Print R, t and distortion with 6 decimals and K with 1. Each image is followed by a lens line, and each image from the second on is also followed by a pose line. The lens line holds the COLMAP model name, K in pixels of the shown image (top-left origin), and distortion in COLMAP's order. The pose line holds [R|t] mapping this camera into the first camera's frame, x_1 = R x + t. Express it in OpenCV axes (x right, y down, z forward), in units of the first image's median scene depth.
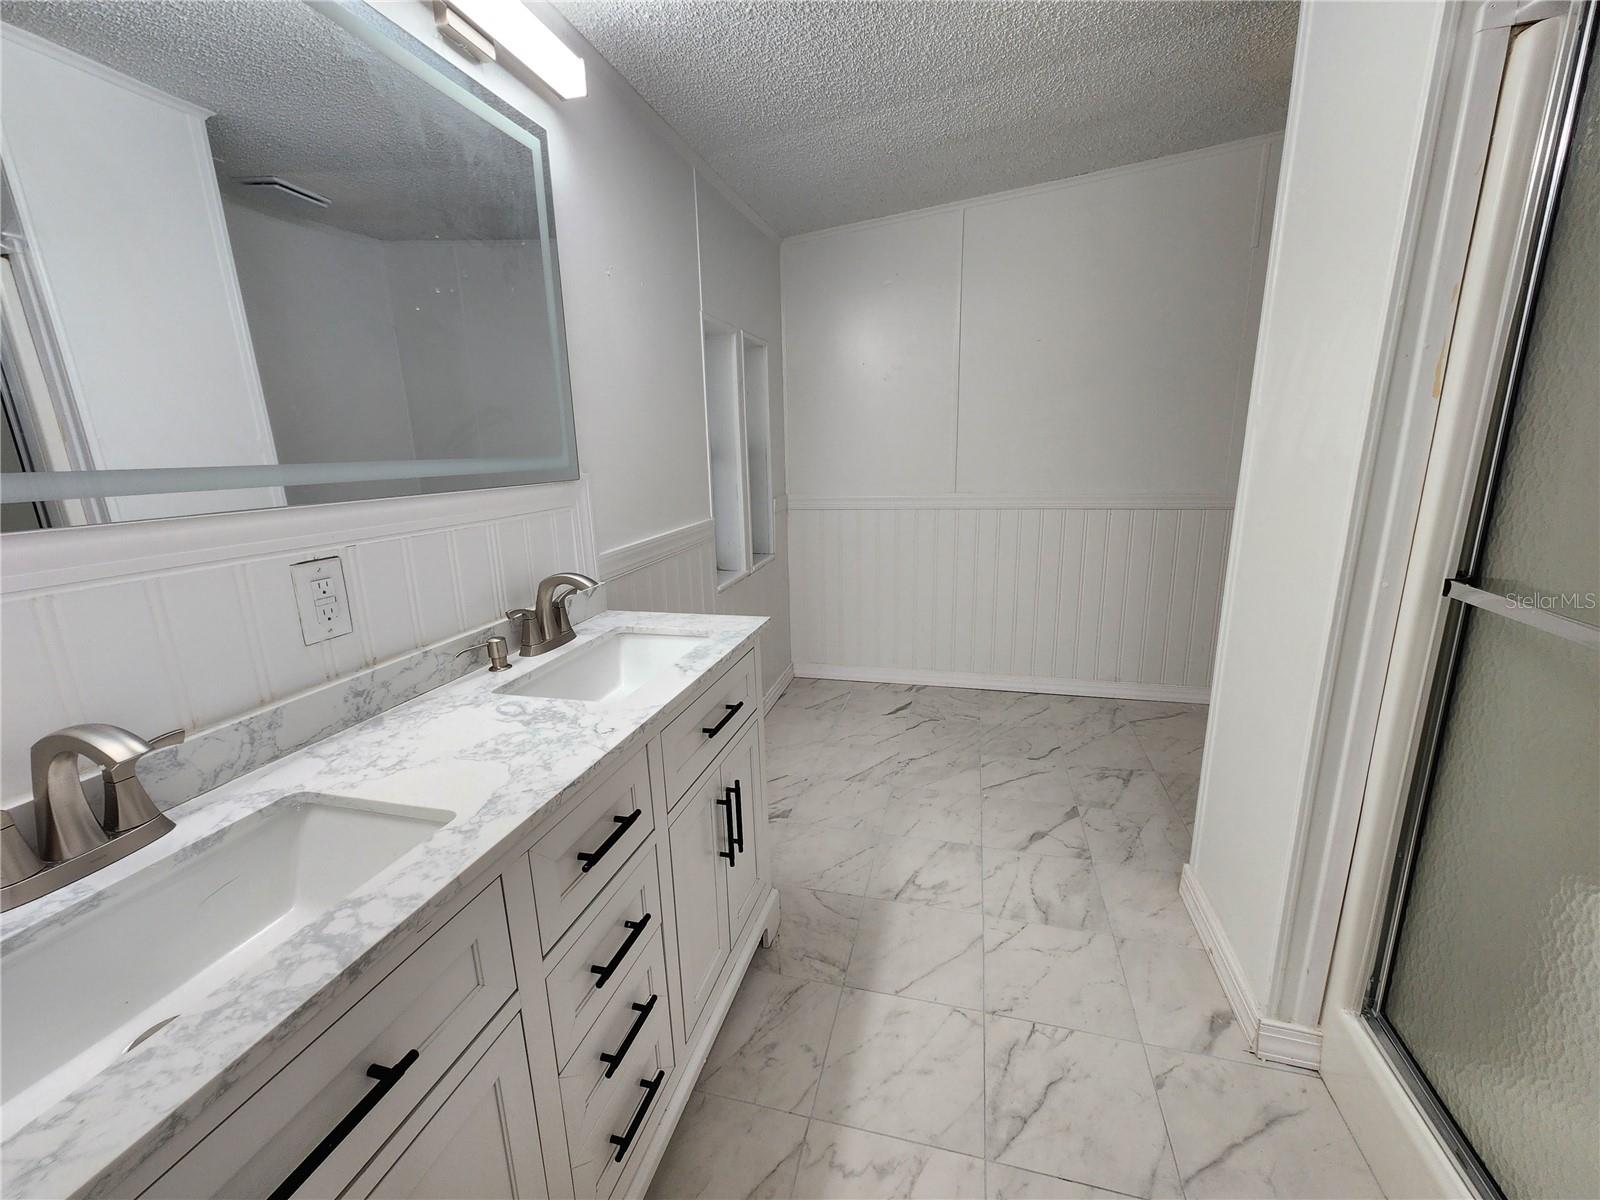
lens RADIAL K [[658.6, 0, 793.5], [0, 658.6, 596.1], [0, 0, 1]] dist [0.002562, 0.000059]
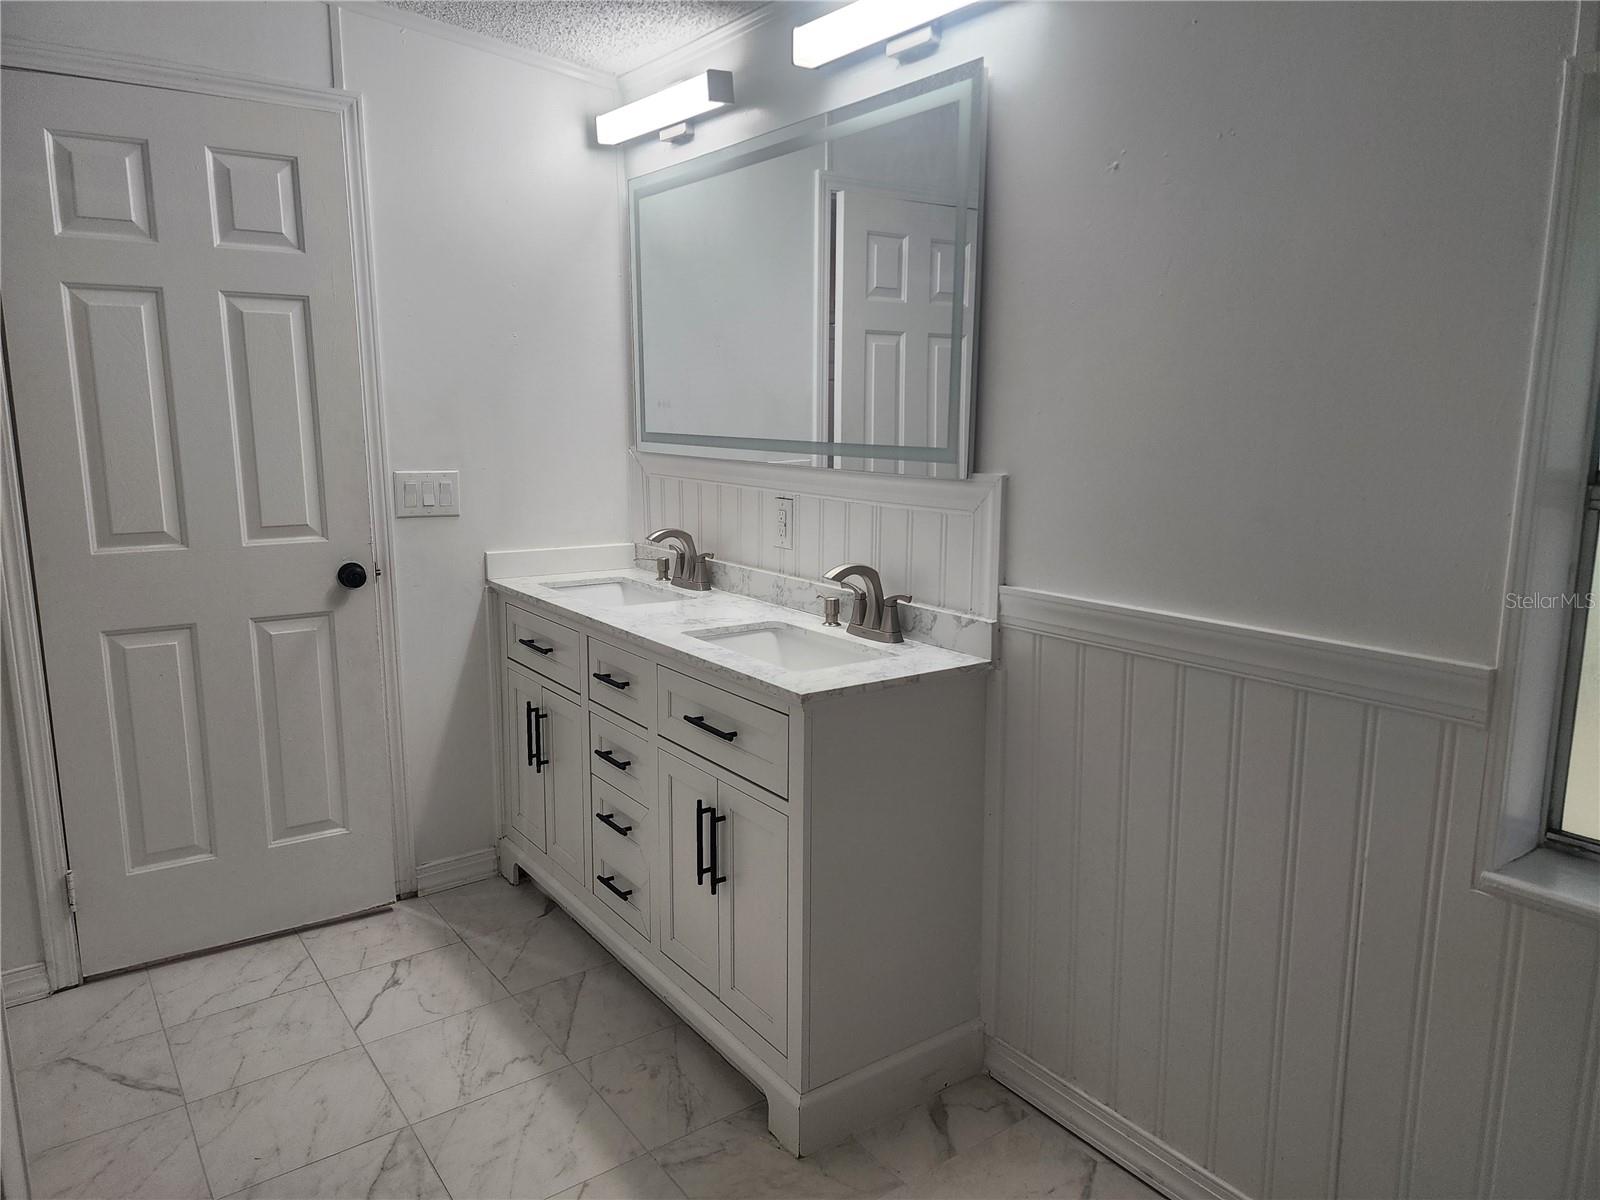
lens RADIAL K [[1069.6, 0, 800.0], [0, 1069.6, 600.0], [0, 0, 1]] dist [0.084429, -0.083008]
pose [[-0.621997, 0.159696, -0.766561, 1.000218], [-0.165434, 0.930080, 0.327997, -0.528124], [0.765343, 0.330829, -0.552088, 1.963627]]
